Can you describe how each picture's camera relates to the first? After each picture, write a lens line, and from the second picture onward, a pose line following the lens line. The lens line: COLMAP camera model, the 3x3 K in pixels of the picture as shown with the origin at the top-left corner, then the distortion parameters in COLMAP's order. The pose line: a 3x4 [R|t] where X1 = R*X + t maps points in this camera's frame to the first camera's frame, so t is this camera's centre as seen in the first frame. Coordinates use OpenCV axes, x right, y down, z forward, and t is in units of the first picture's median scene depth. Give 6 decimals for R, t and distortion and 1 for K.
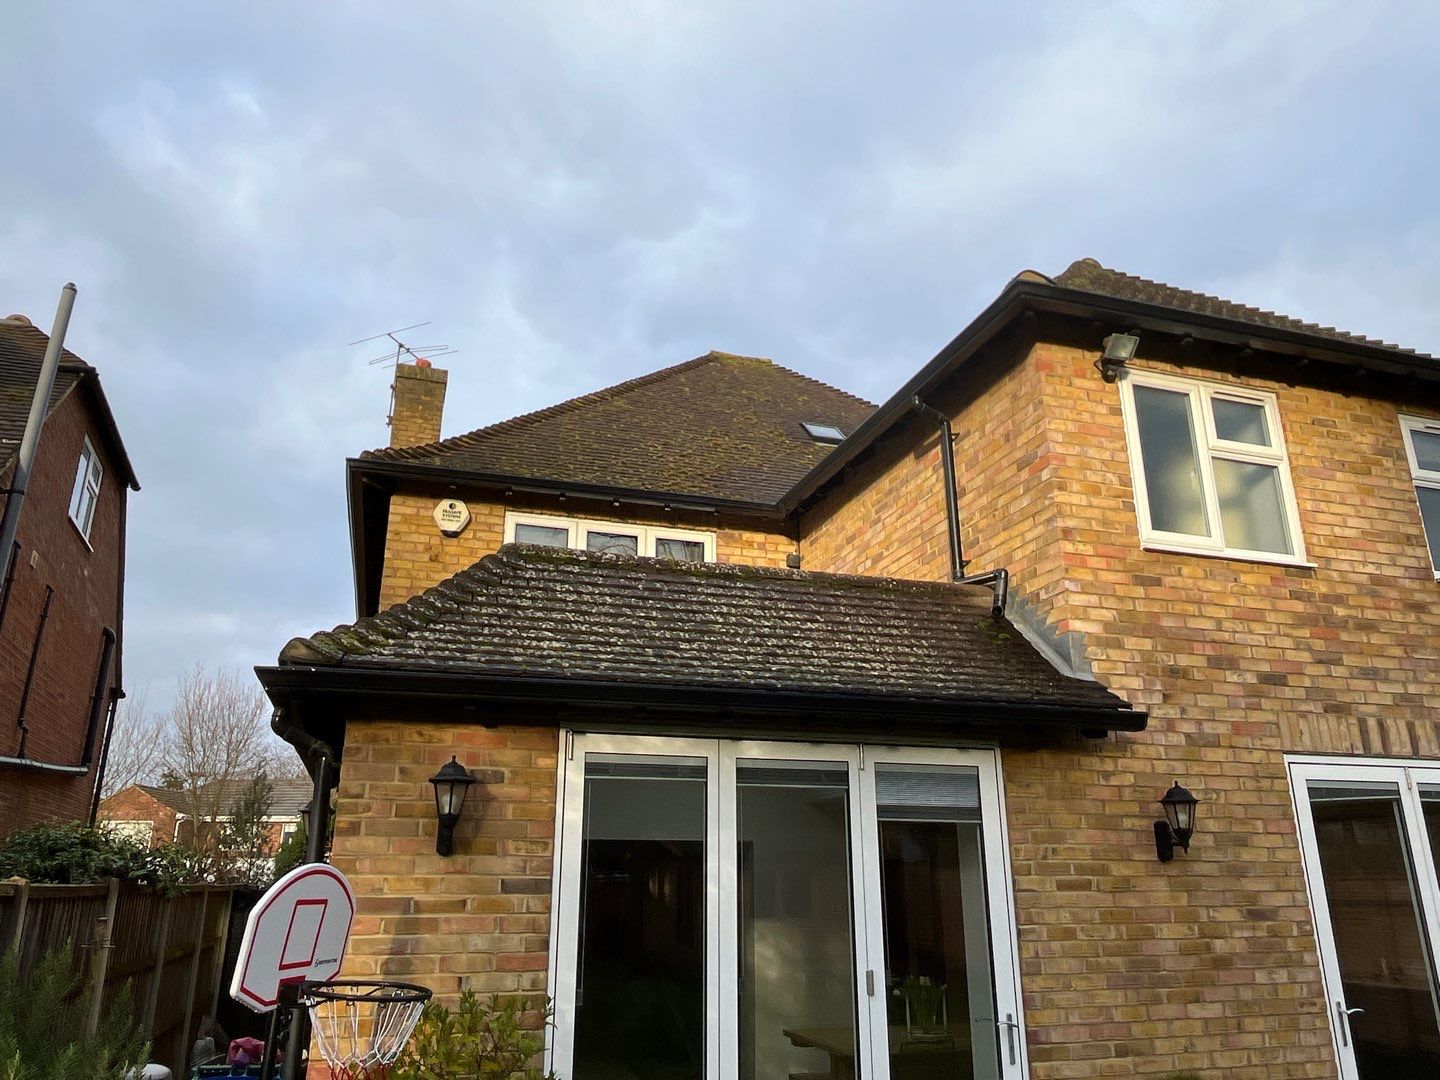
lens RADIAL K [[1029.3, 0, 713.3], [0, 1029.3, 531.5], [0, 0, 1]] dist [-0.000424, 0.003161]
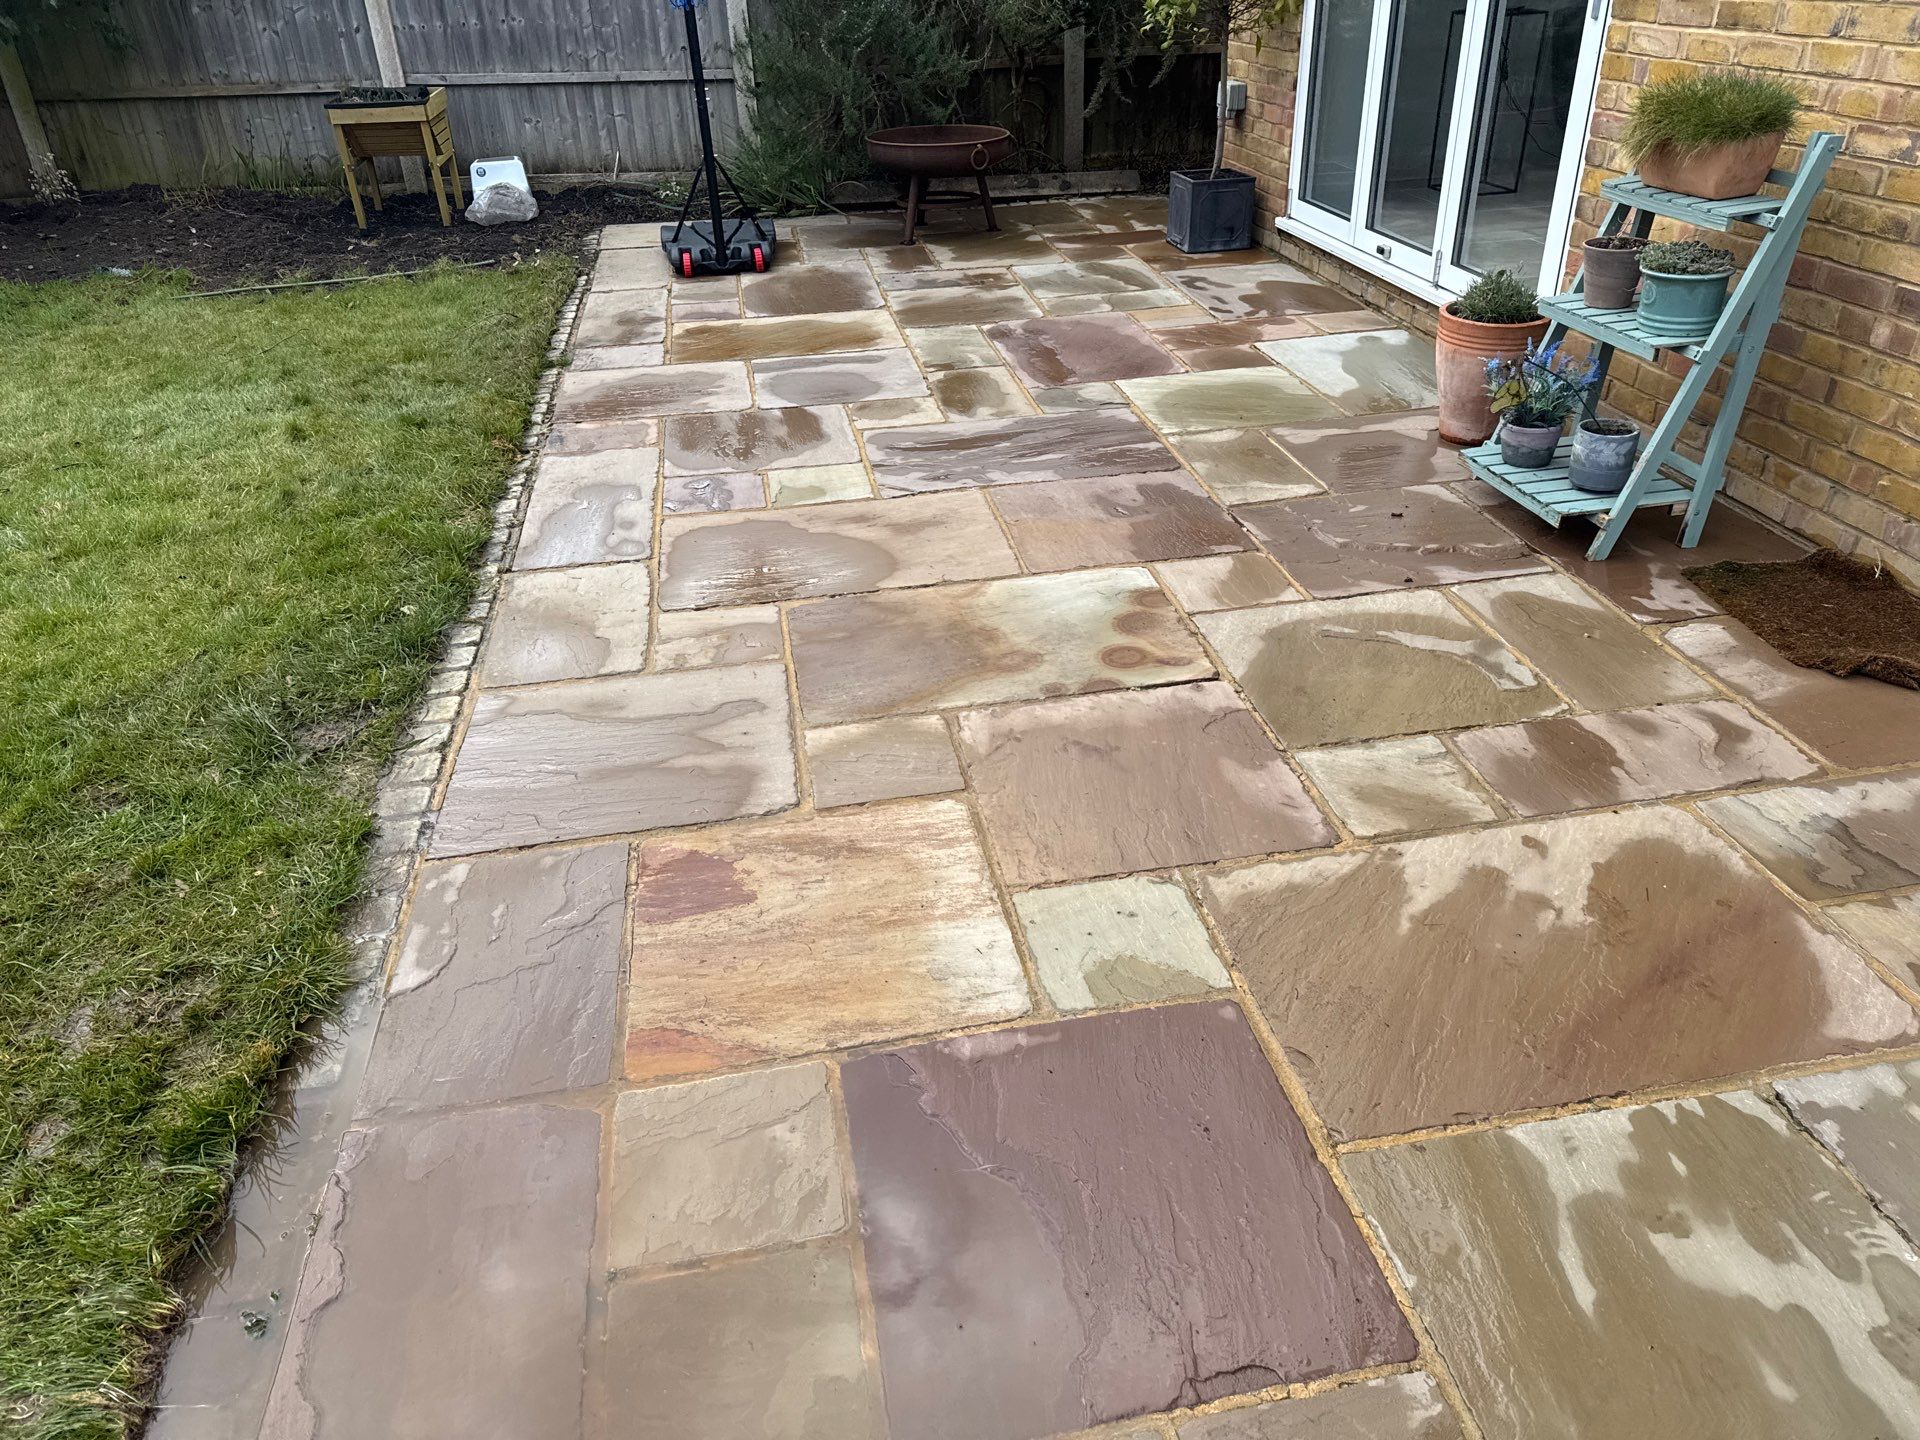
lens RADIAL K [[1353.7, 0, 951.1], [0, 1353.7, 730.1], [0, 0, 1]] dist [0.022259, -0.018349]
pose [[-0.151382, 0.498920, -0.853324, 1.006599], [0.350128, 0.834368, 0.425723, 0.318187], [0.924388, -0.234326, -0.300994, 0.642077]]
